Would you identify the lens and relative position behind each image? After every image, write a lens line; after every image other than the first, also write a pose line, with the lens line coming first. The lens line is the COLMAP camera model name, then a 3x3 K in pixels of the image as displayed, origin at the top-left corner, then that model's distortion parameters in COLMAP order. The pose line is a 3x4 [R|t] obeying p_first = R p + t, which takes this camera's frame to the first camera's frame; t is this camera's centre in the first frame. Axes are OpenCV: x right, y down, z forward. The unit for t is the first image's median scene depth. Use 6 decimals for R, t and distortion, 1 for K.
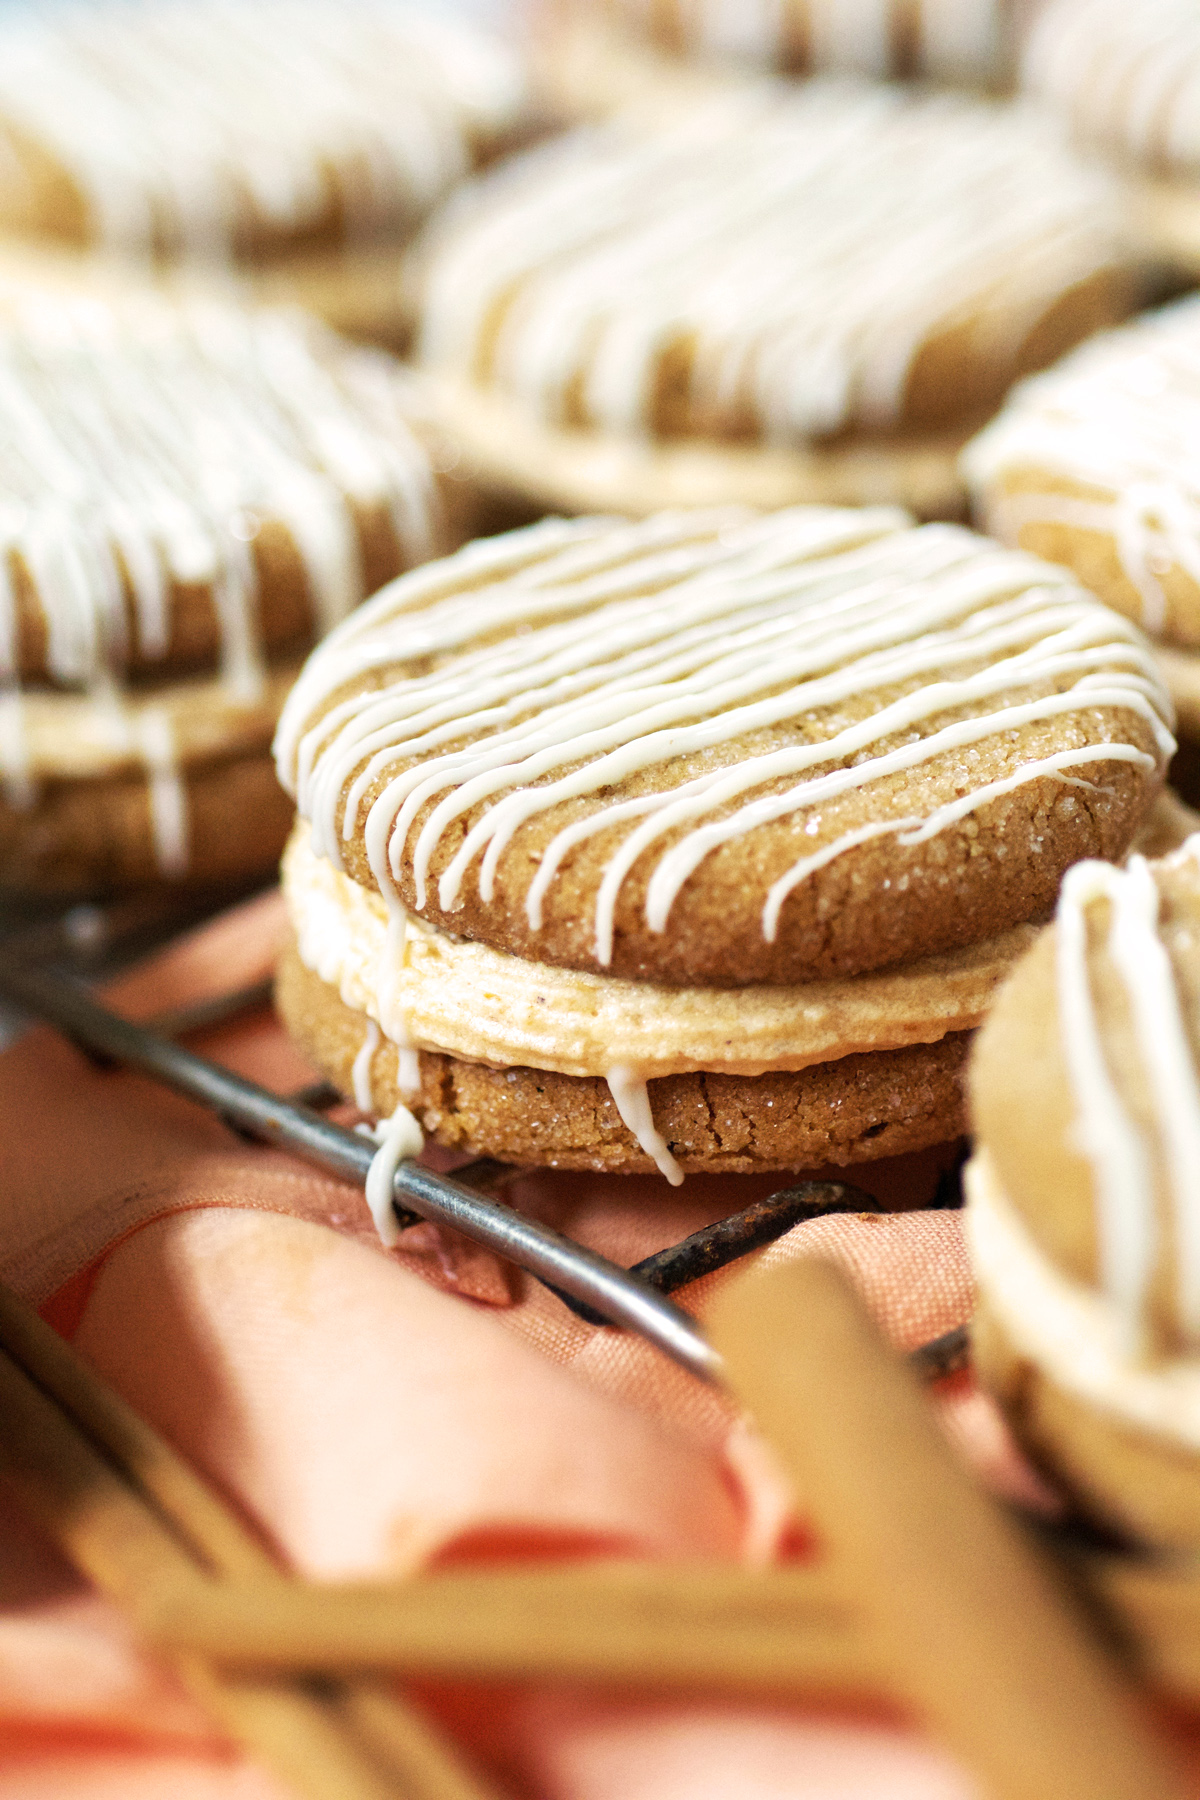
lens RADIAL K [[5111.9, 0, 600.0], [0, 5111.9, 900.0], [0, 0, 1]] dist [0.122321, 0.563082]
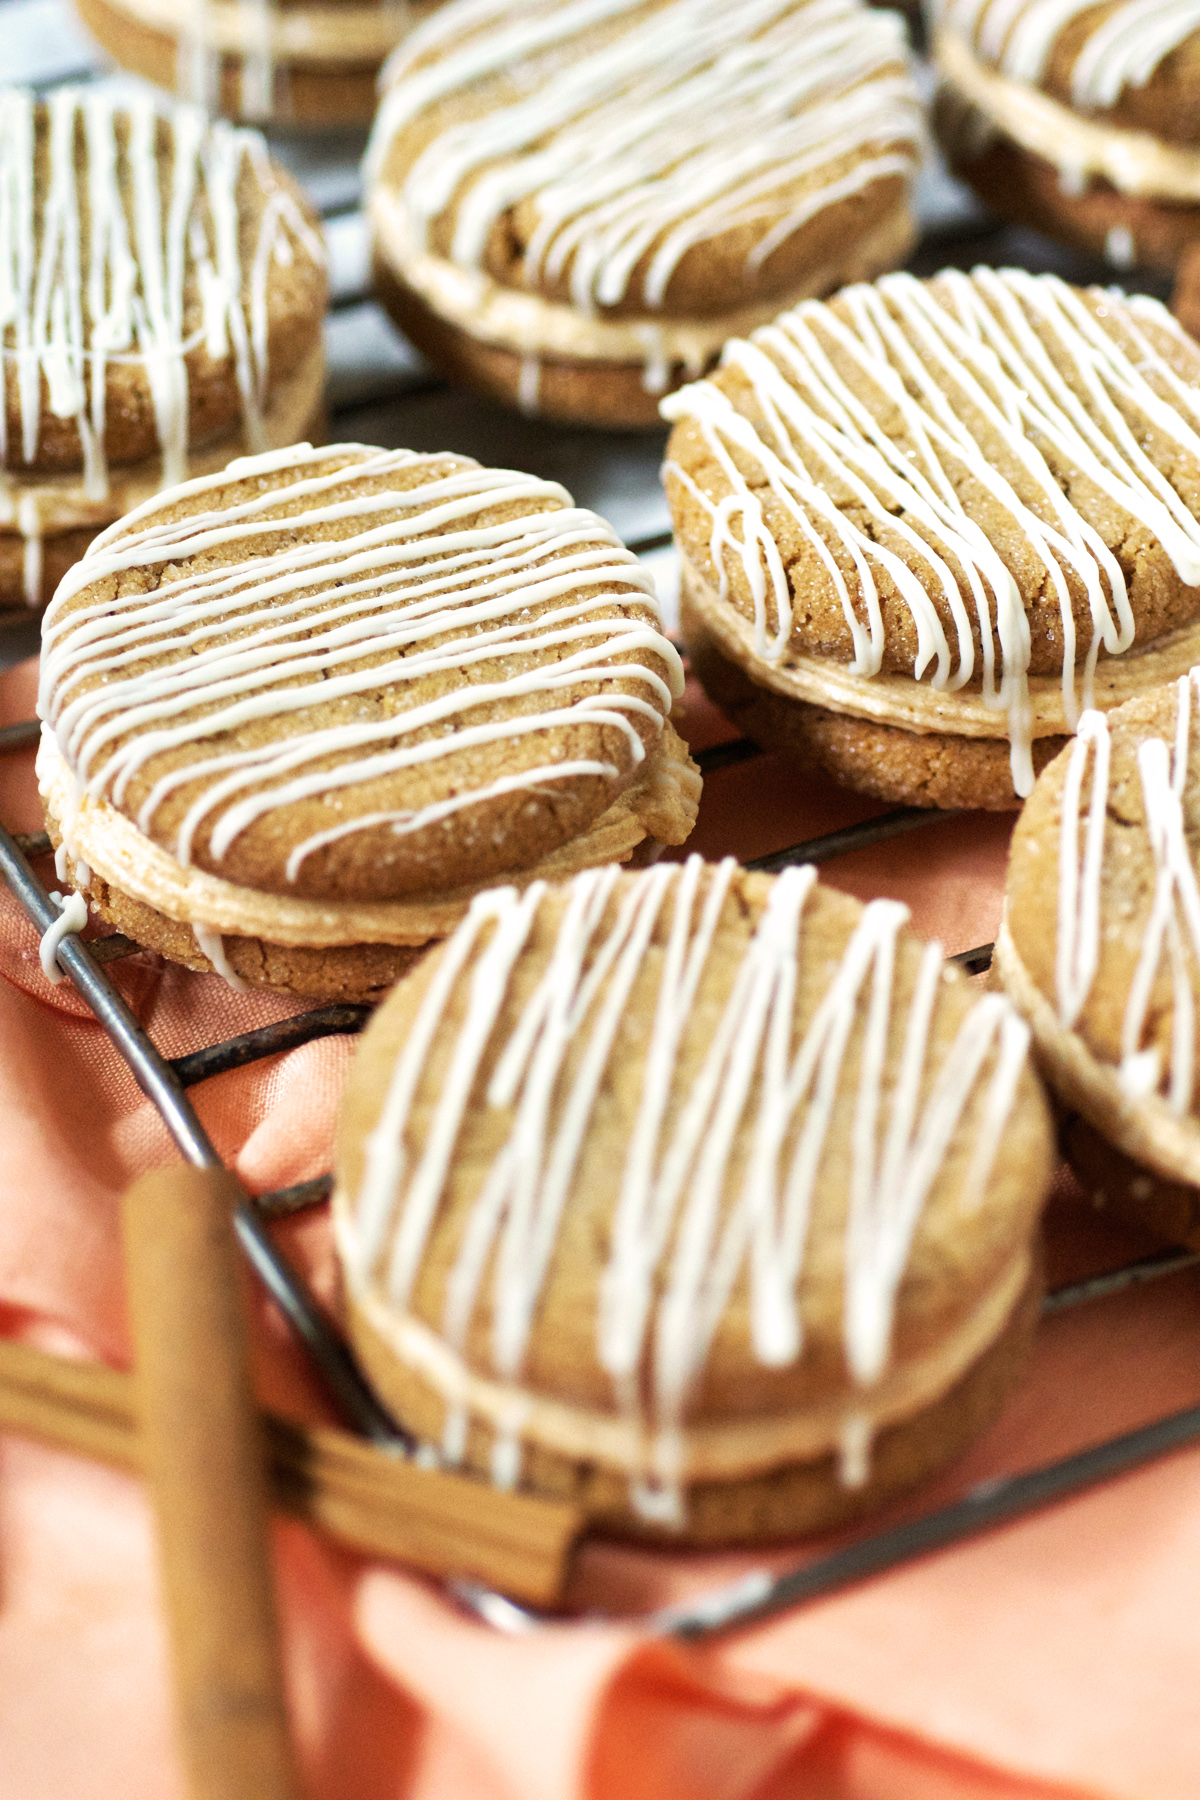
lens RADIAL K [[5111.9, 0, 600.0], [0, 5111.9, 900.0], [0, 0, 1]] dist [0.122321, 0.563082]
pose [[0.970567, 0.202516, -0.130335, 0.300368], [-0.154918, 0.939357, 0.305955, -0.432839], [0.184392, -0.276759, 0.943082, -0.342471]]
